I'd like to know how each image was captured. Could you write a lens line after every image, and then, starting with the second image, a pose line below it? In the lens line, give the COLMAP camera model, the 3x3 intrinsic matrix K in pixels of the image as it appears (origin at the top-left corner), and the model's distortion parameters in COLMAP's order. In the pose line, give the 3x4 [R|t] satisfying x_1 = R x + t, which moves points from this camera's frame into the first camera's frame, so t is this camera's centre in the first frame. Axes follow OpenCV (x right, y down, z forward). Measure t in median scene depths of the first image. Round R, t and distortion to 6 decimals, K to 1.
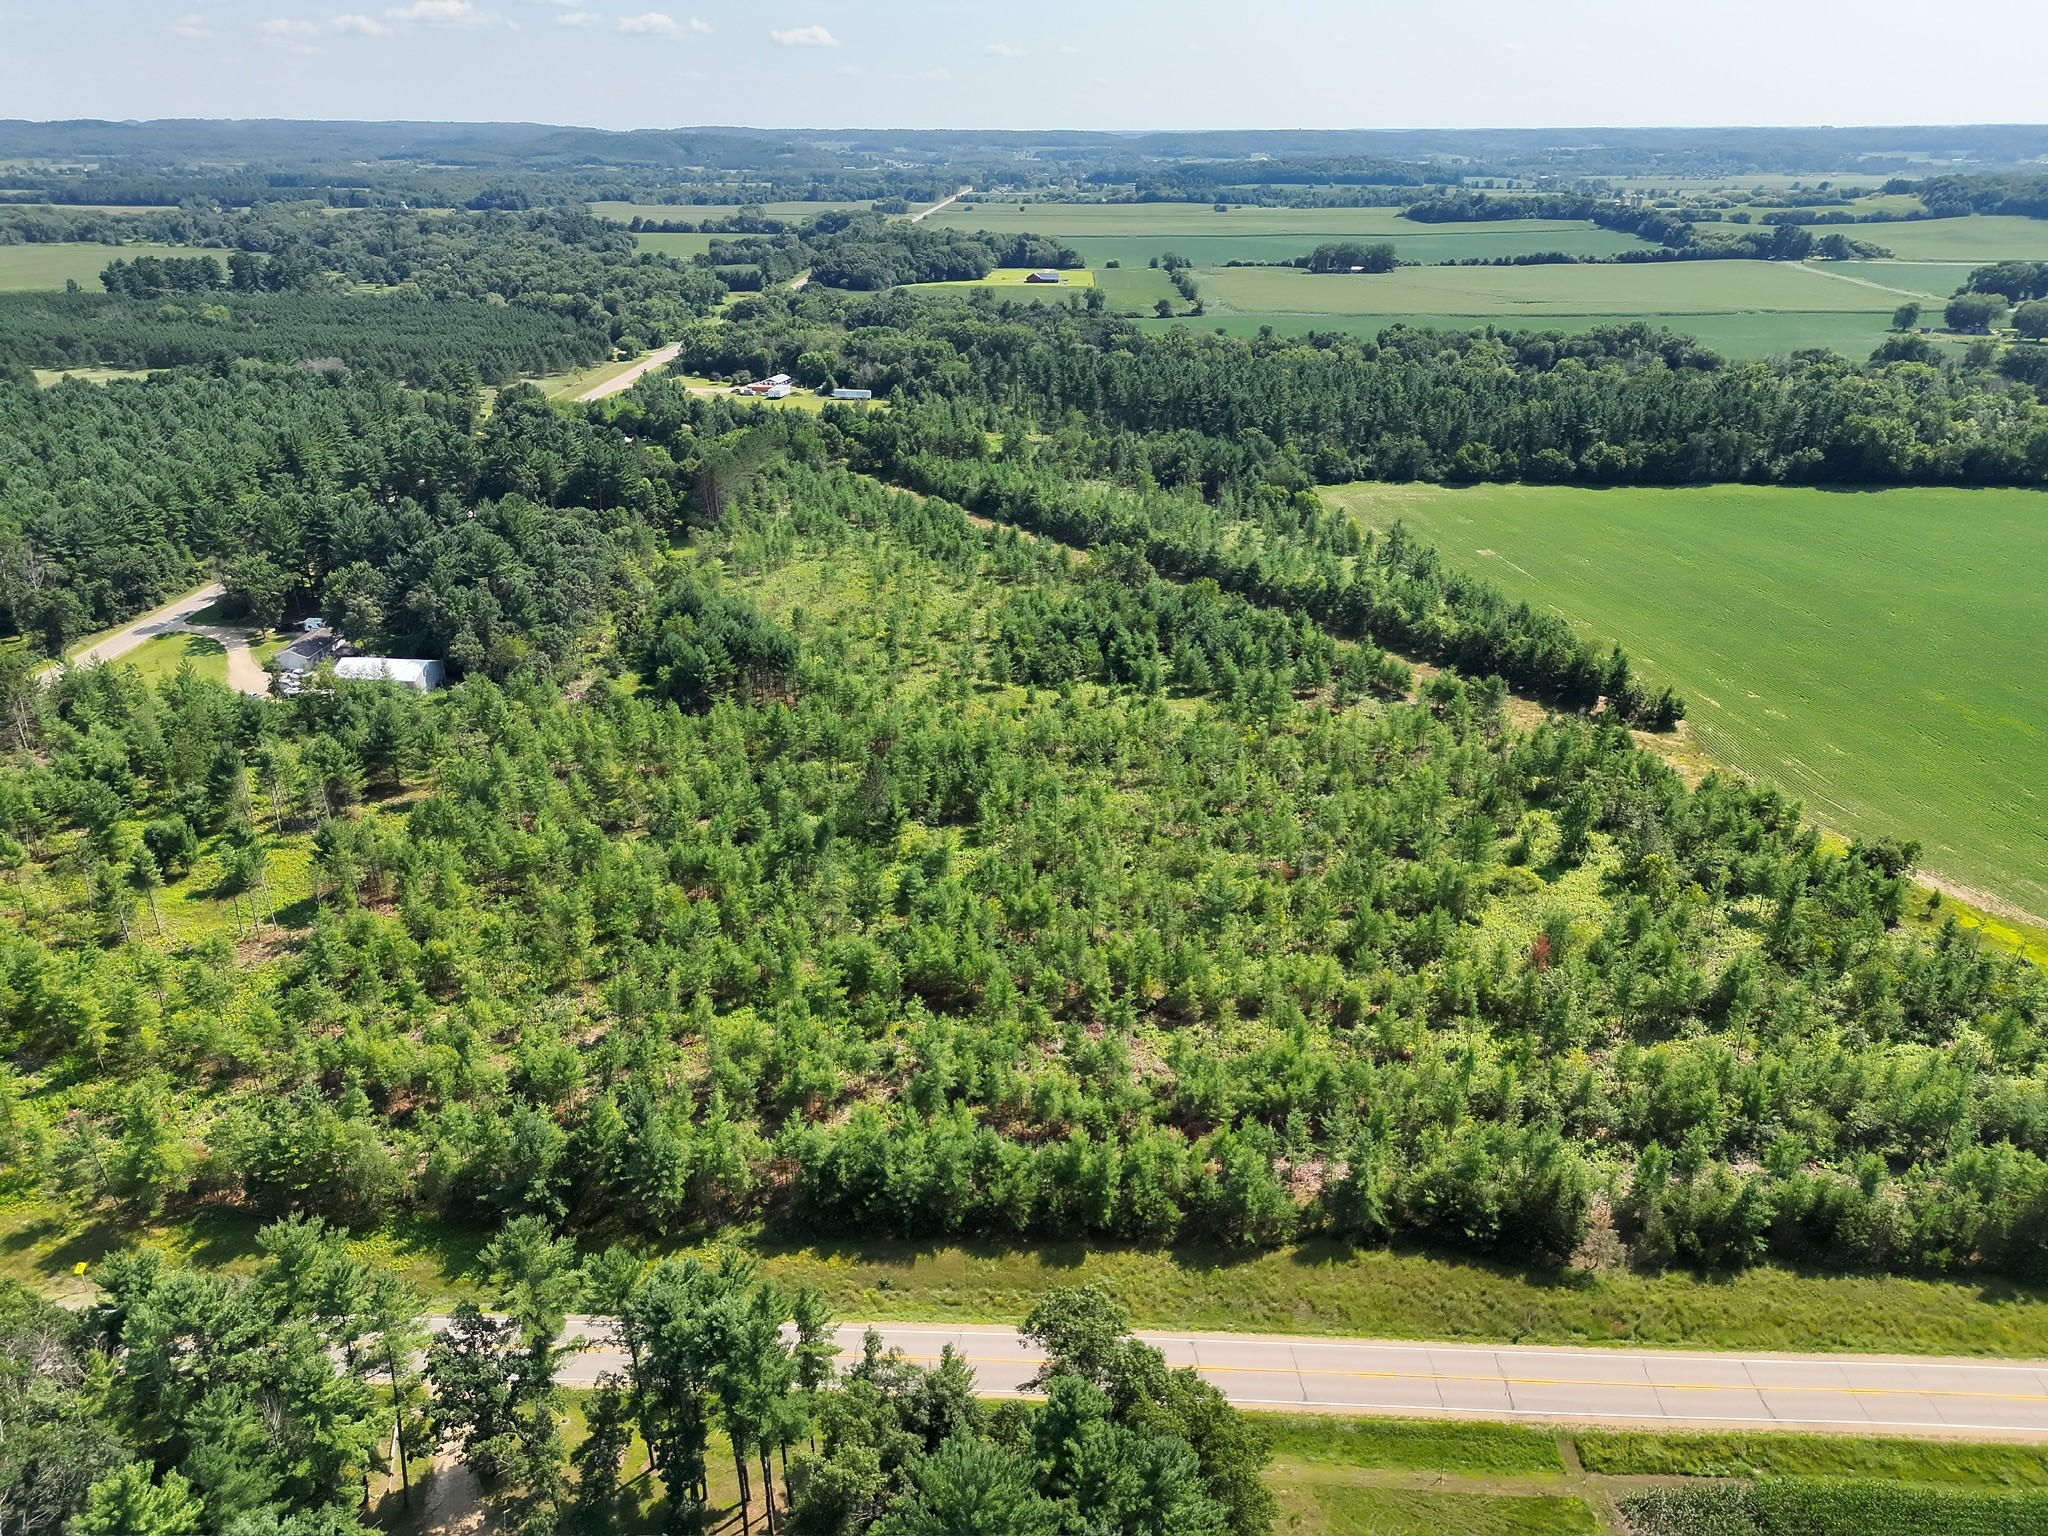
lens RADIAL K [[1437.0, 0, 1027.0], [0, 1437.0, 766.3], [0, 0, 1]] dist [0.066037, -0.055670]
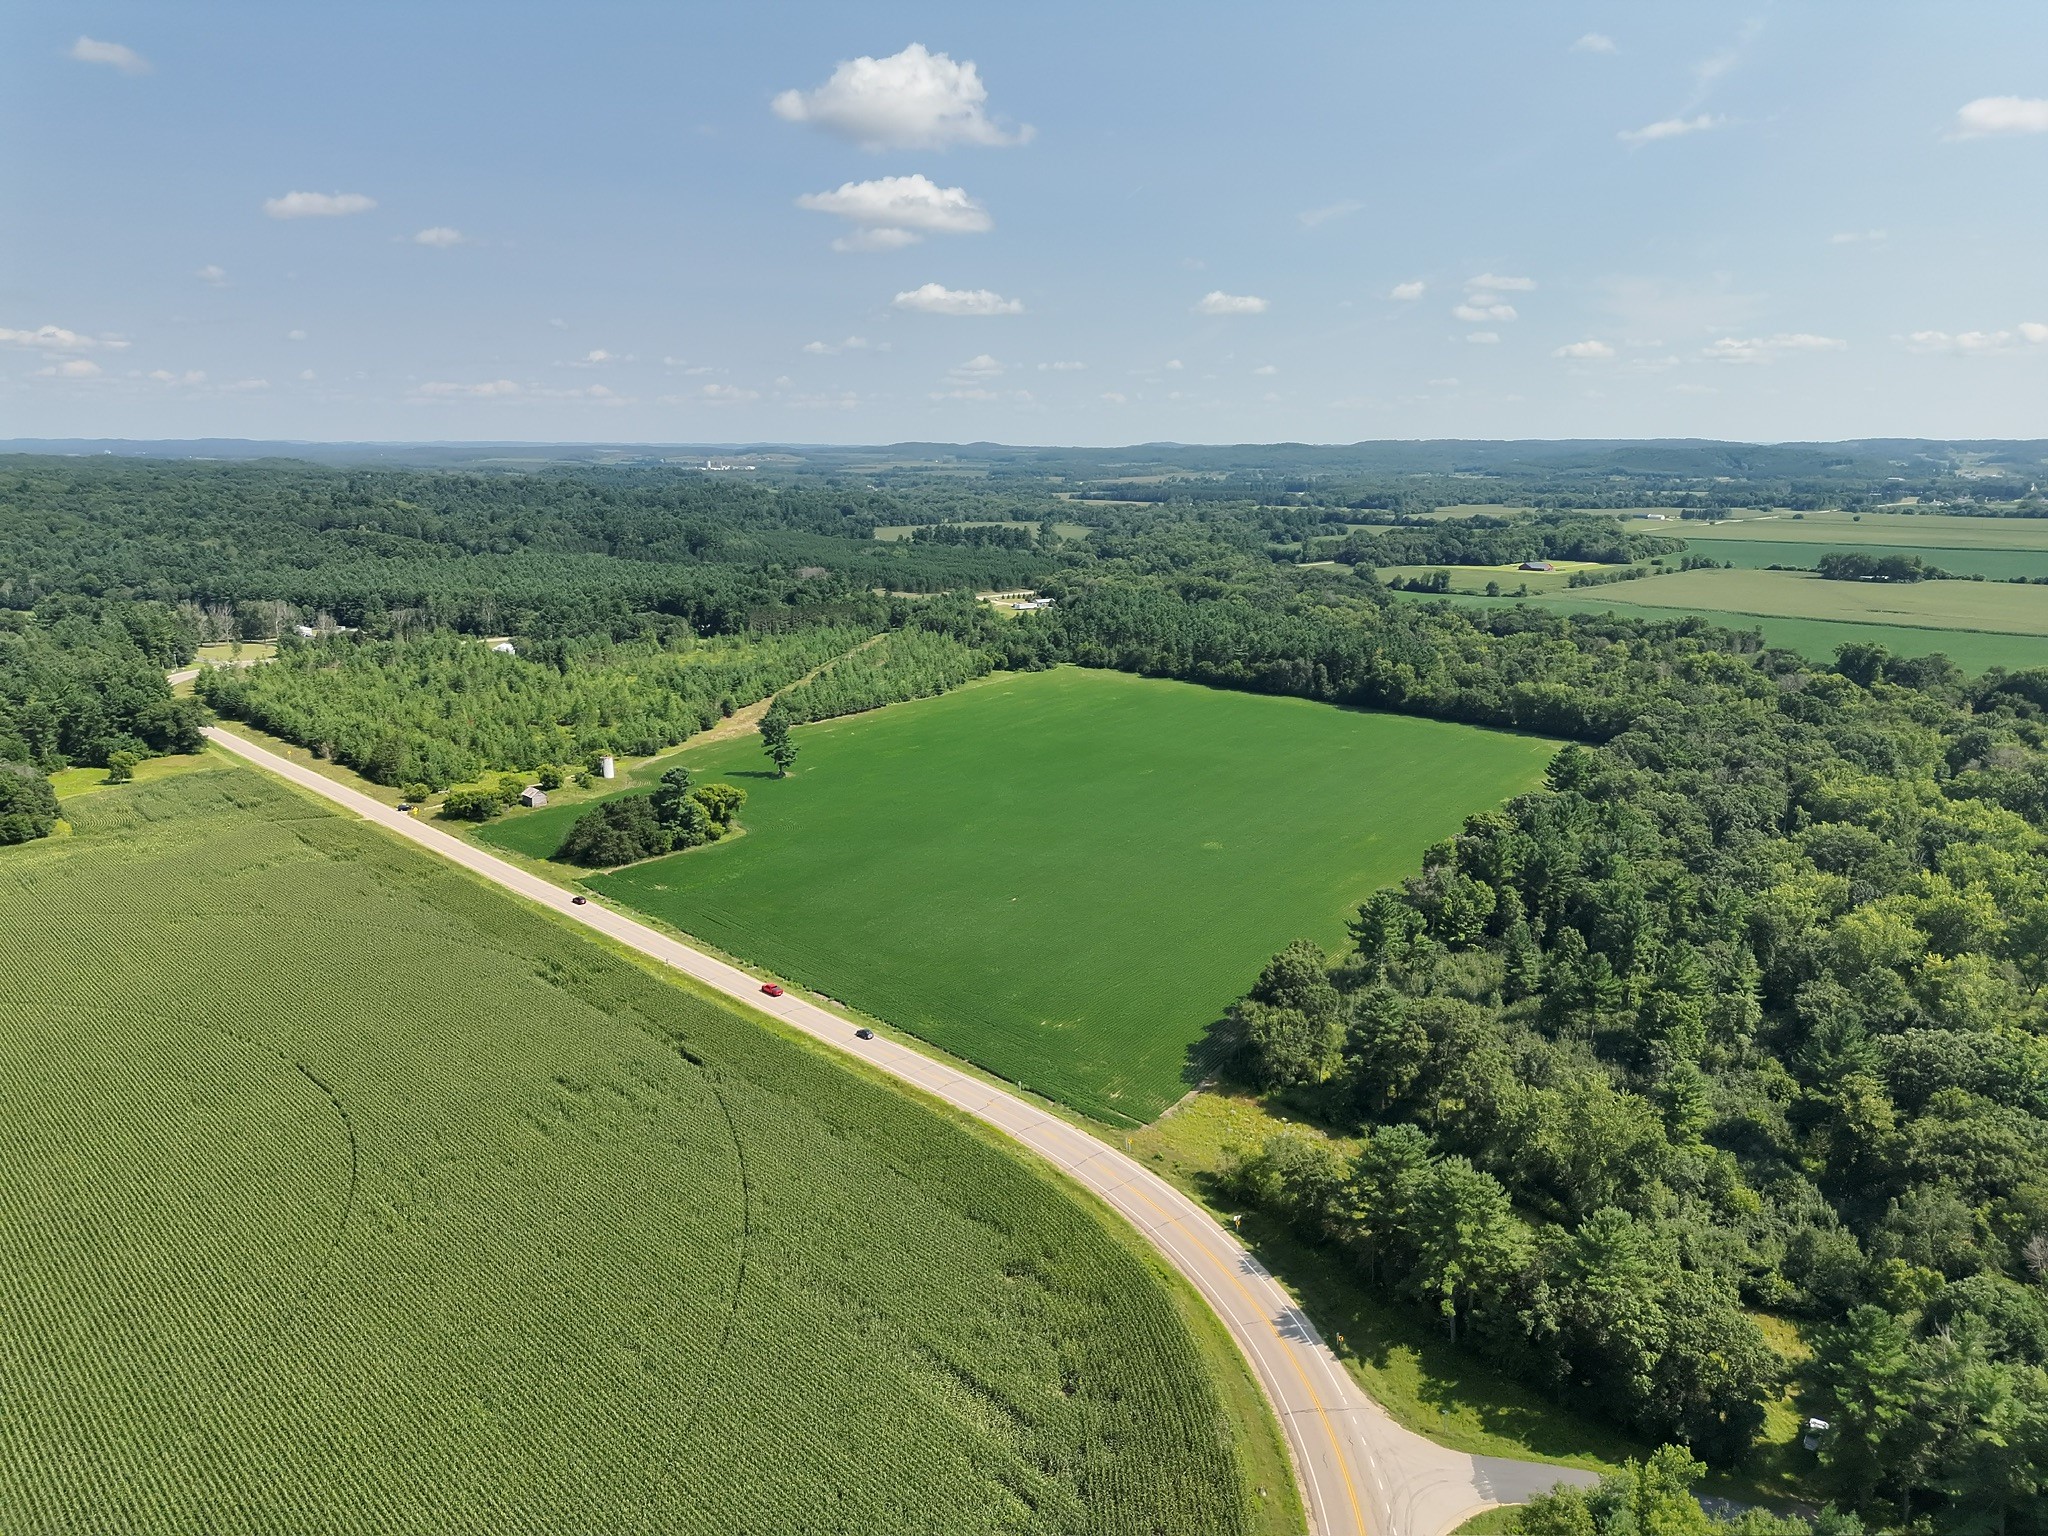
lens RADIAL K [[1437.0, 0, 1031.6], [0, 1437.0, 757.7], [0, 0, 1]] dist [0.066037, -0.055670]
pose [[0.715701, 0.146300, -0.682911, 0.816367], [-0.278375, 0.956540, -0.086822, 0.033292], [0.640530, 0.252244, 0.725324, -0.095111]]
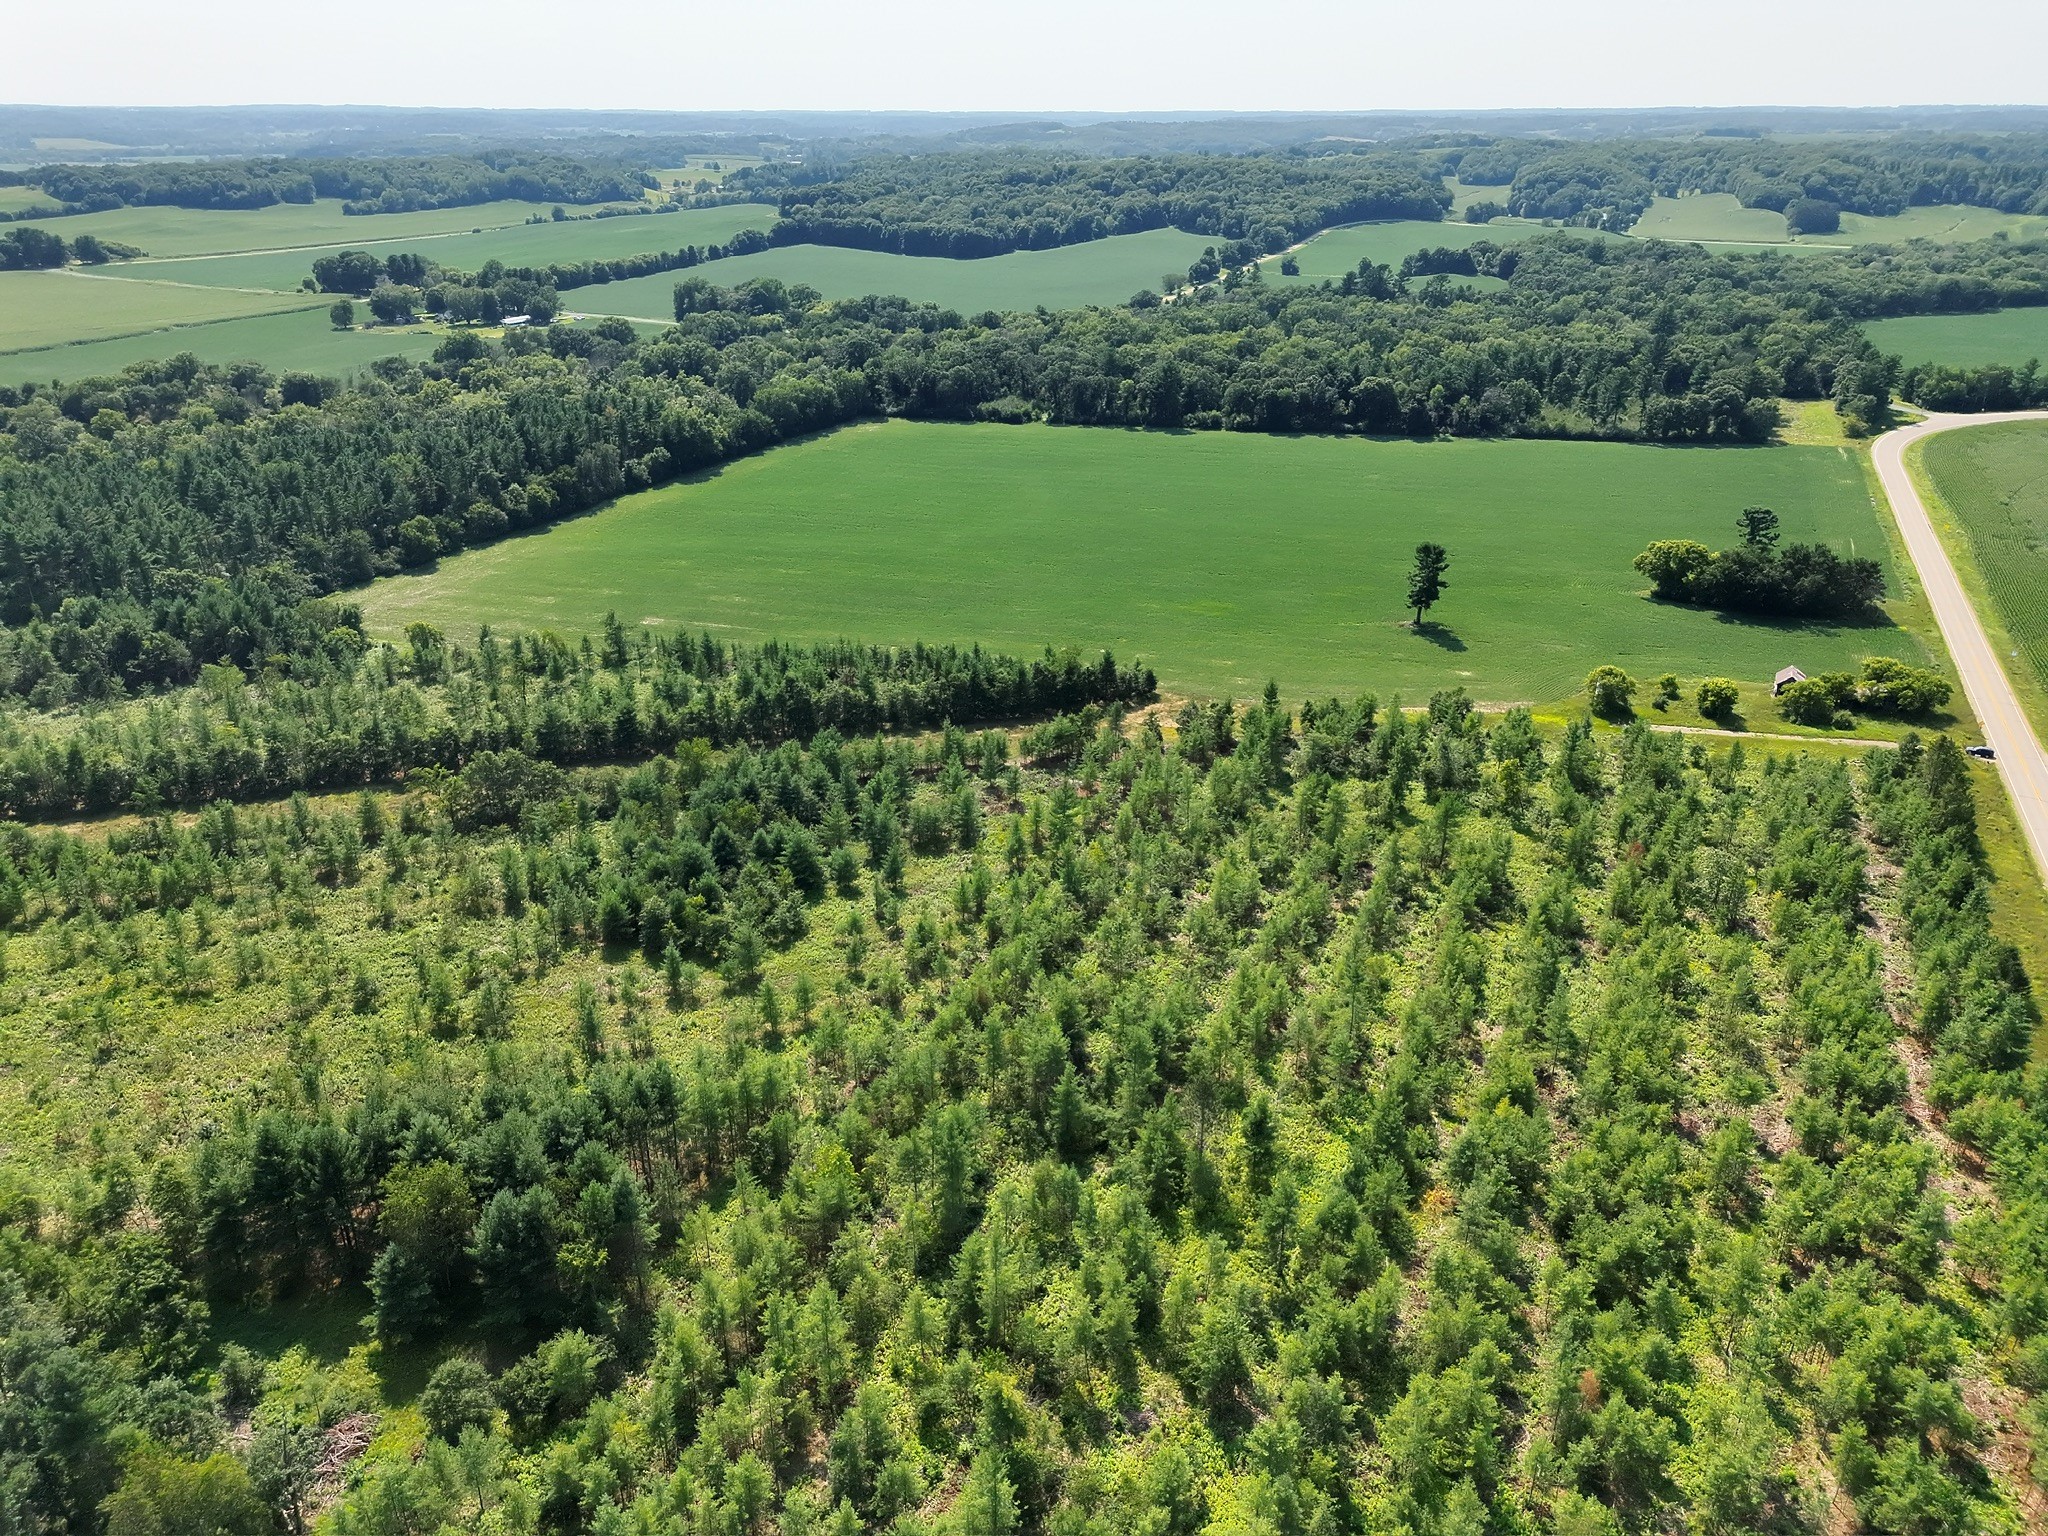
lens RADIAL K [[1437.0, 0, 1027.8], [0, 1437.0, 761.6], [0, 0, 1]] dist [0.066037, -0.055670]
pose [[0.371878, -0.382277, 0.845914, -0.211816], [0.374766, 0.895531, 0.239946, -0.108275], [-0.849268, 0.227789, 0.476293, 0.217590]]
